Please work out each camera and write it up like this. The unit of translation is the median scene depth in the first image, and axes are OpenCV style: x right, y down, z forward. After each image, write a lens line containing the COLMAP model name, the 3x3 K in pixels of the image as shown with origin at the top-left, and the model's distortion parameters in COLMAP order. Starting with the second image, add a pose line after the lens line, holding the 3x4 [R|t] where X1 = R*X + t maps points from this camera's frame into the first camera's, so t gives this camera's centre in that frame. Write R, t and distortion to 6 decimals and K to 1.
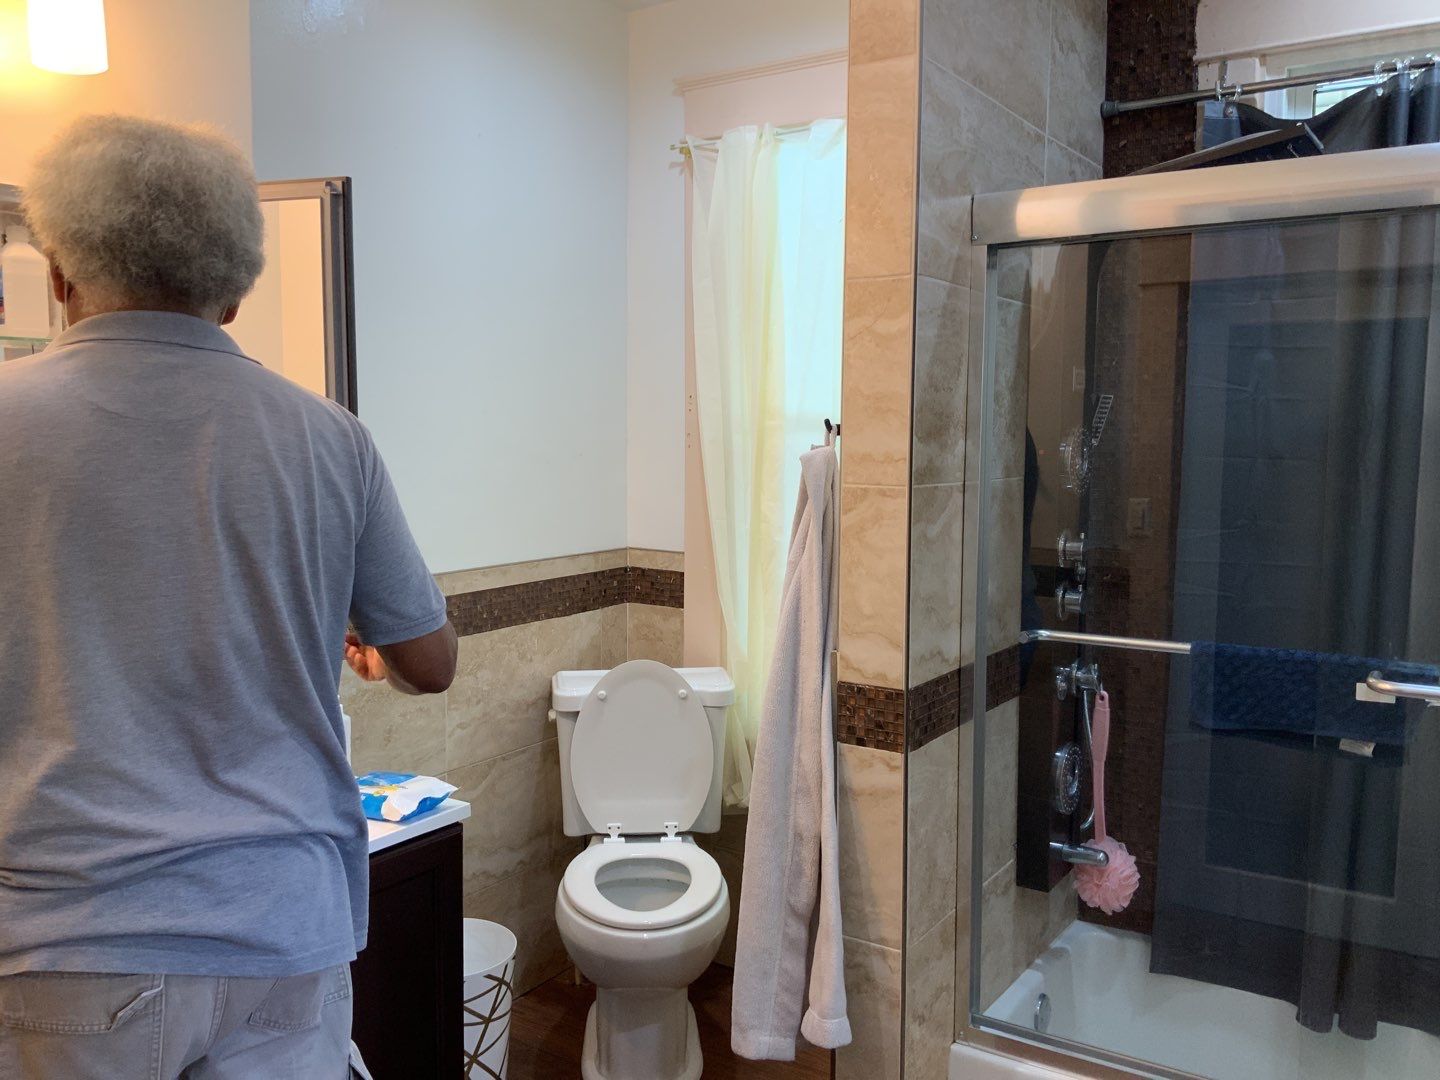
lens RADIAL K [[1196.7, 0, 727.9], [0, 1196.7, 543.9], [0, 0, 1]] dist [0.071590, -0.133940]
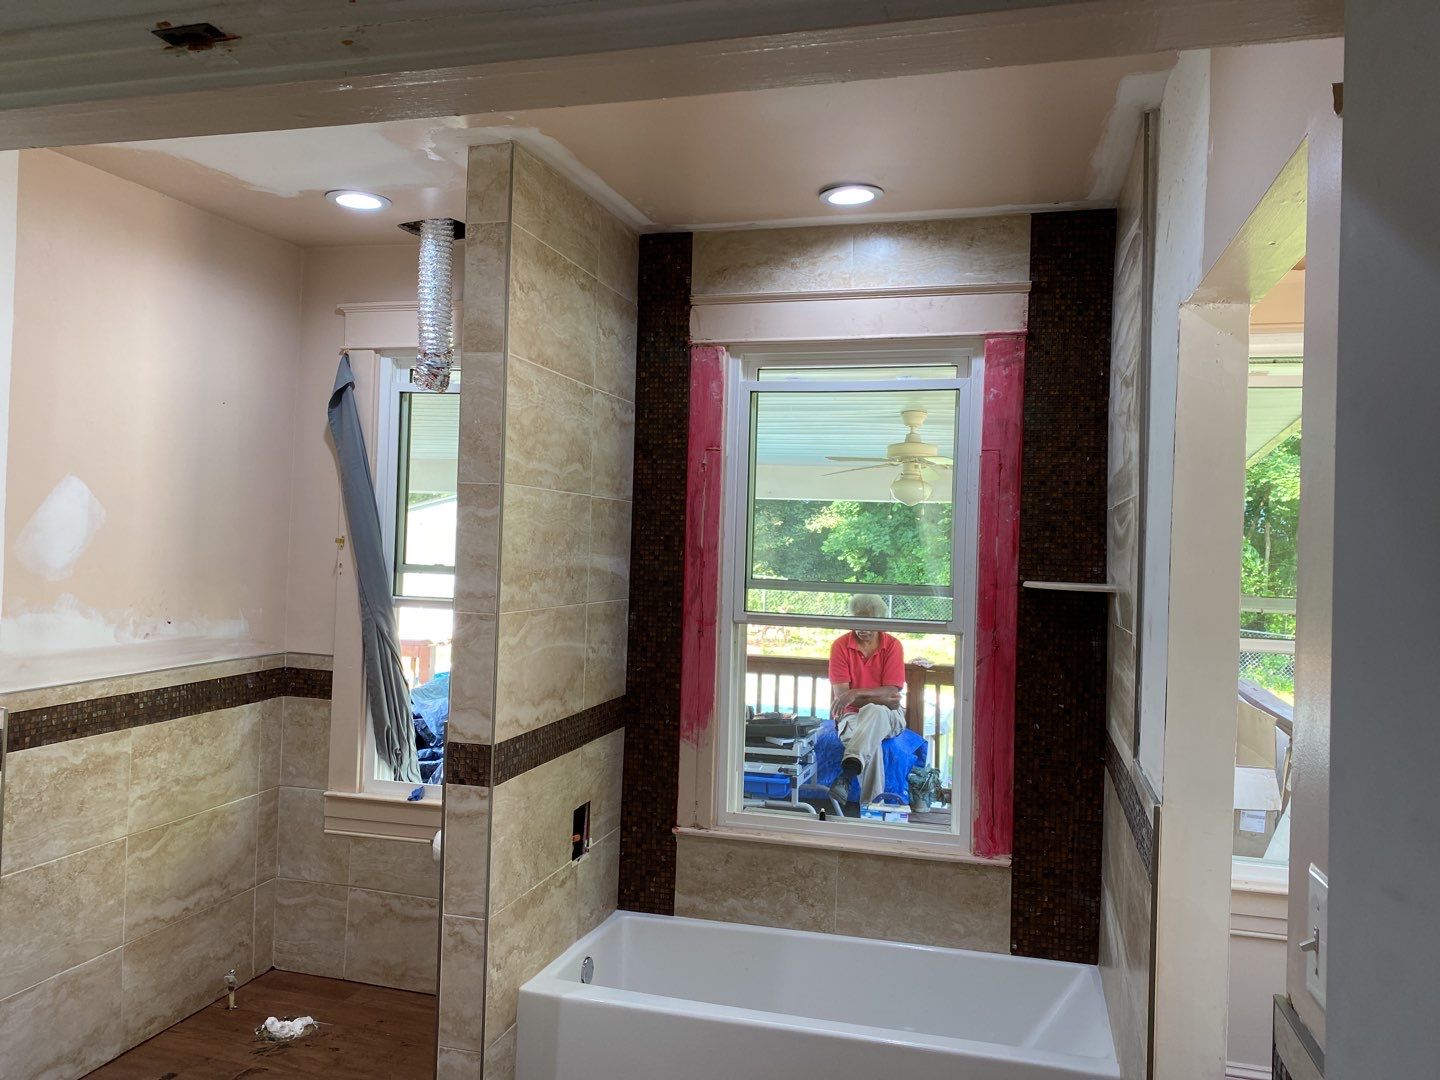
lens RADIAL K [[1095.5, 0, 723.1], [0, 1095.5, 523.7], [0, 0, 1]] dist [0.054519, -0.060663]
pose [[0.950146, 0.028665, 0.310484, -0.014149], [0.004516, 0.994396, -0.105626, -0.008920], [-0.311771, 0.101762, 0.944692, -0.358537]]
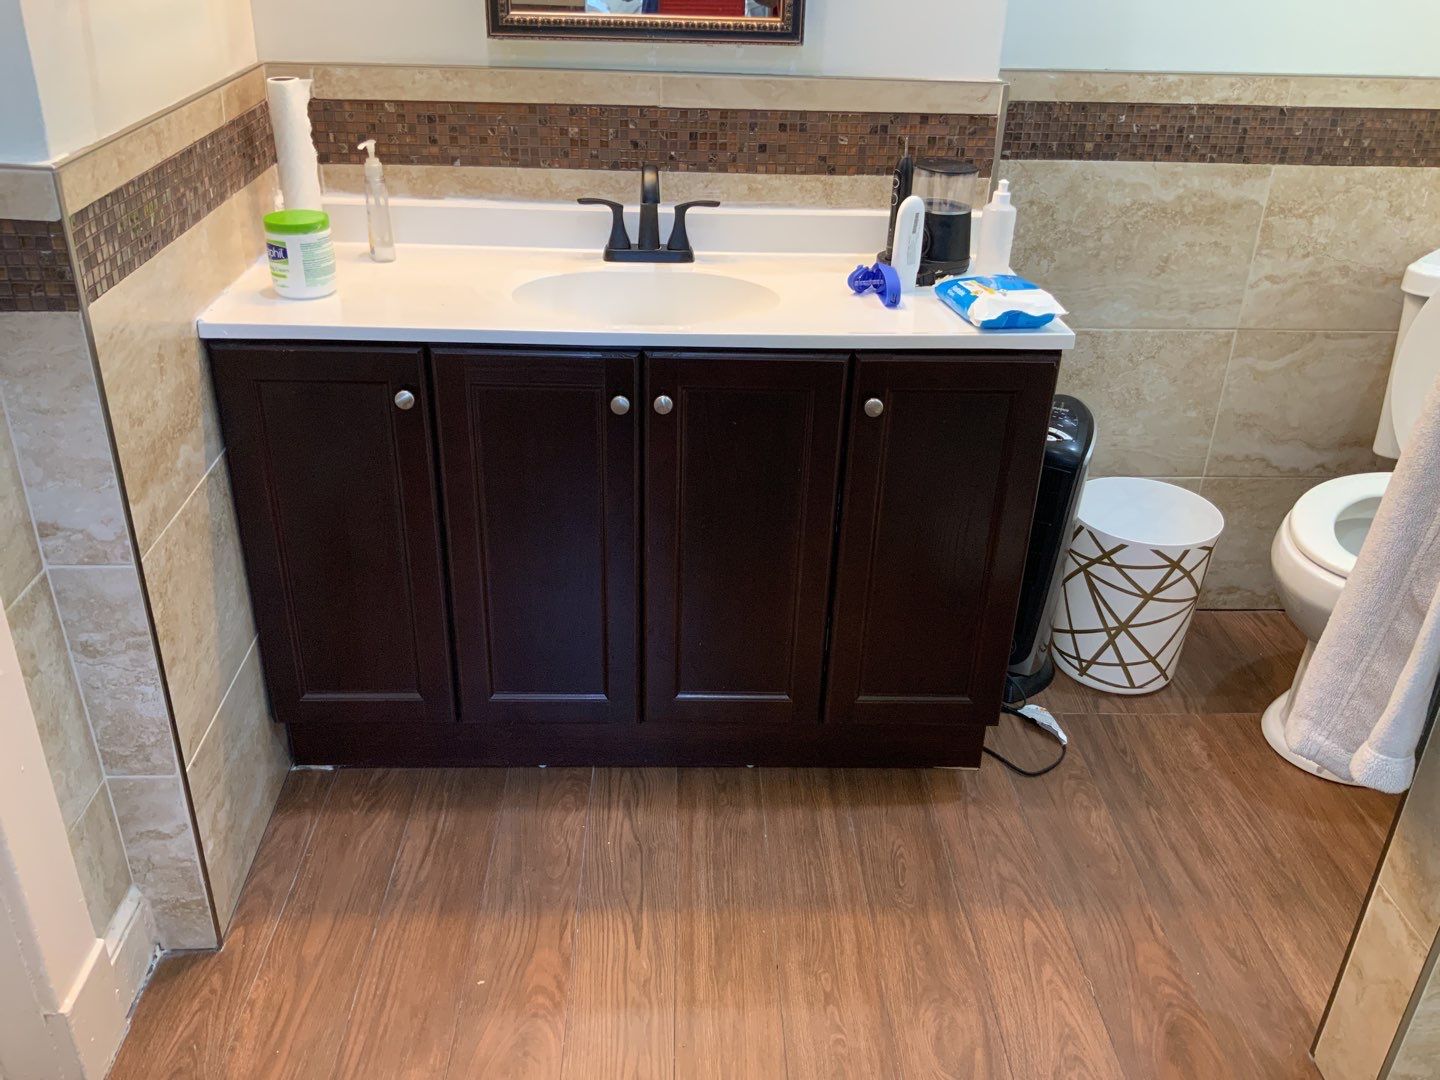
lens RADIAL K [[1196.7, 0, 720.7], [0, 1196.7, 547.2], [0, 0, 1]] dist [0.071590, -0.133940]
pose [[0.578685, 0.383181, -0.719928, 0.256379], [-0.098850, 0.909197, 0.404462, 0.026083], [0.809538, -0.162891, 0.564016, 0.236421]]
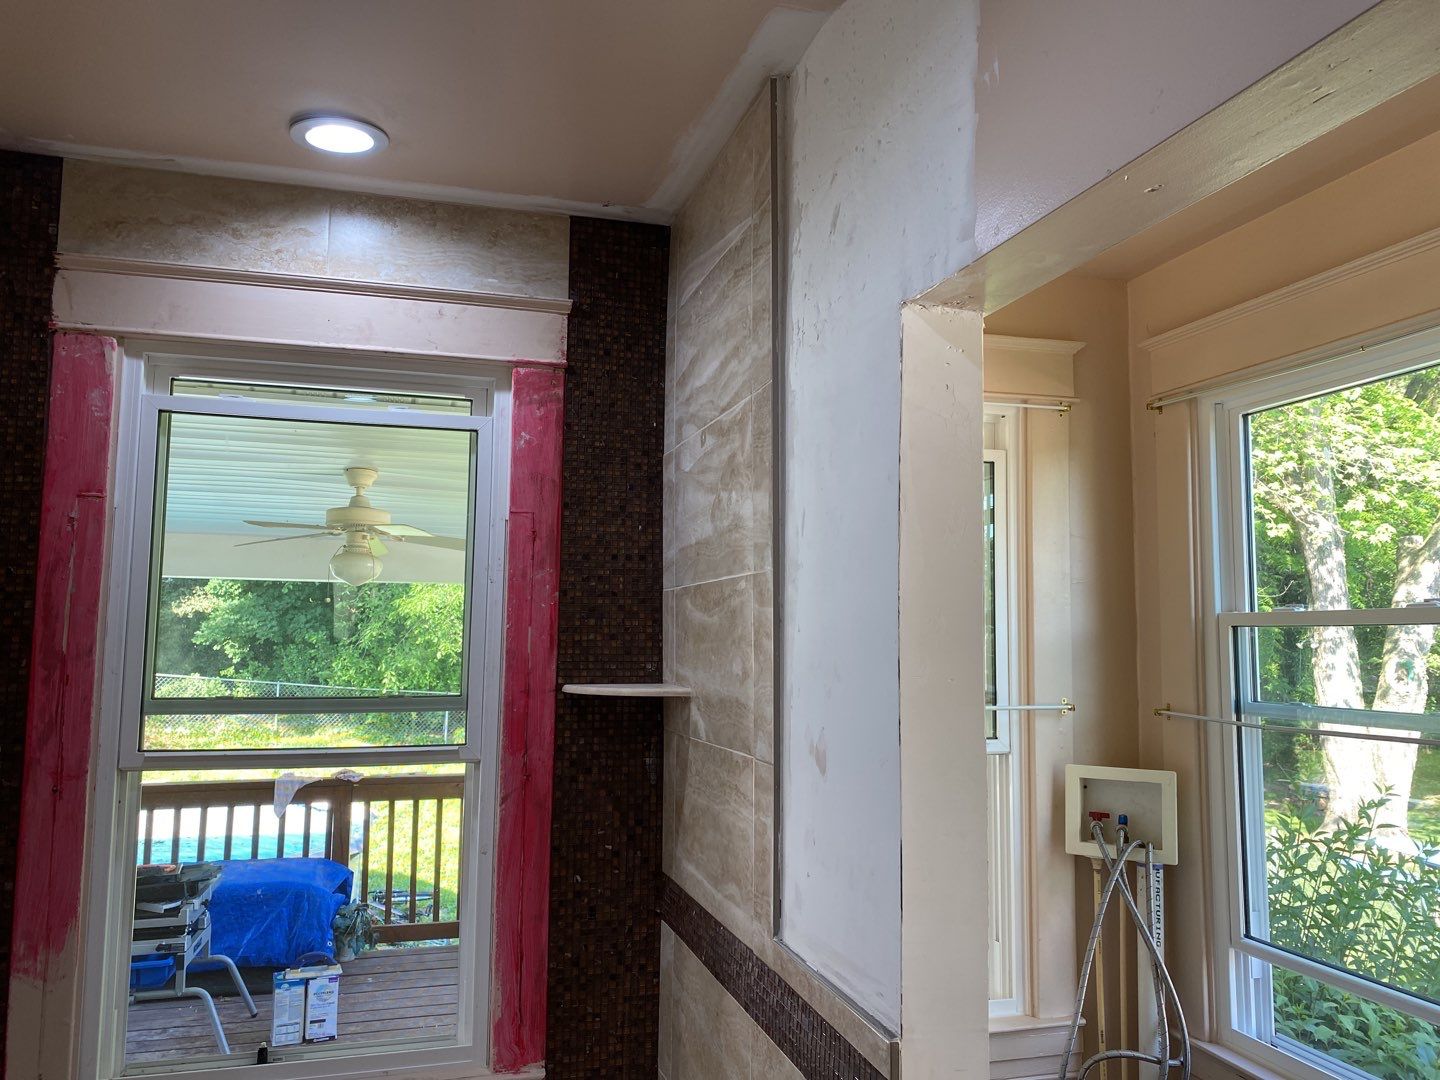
lens RADIAL K [[1095.5, 0, 719.5], [0, 1095.5, 531.5], [0, 0, 1]] dist [0.054519, -0.060663]
pose [[0.654249, 0.073419, 0.752707, 0.067609], [0.063963, 0.986339, -0.151803, -0.055407], [-0.753570, 0.147463, 0.640615, 0.010814]]
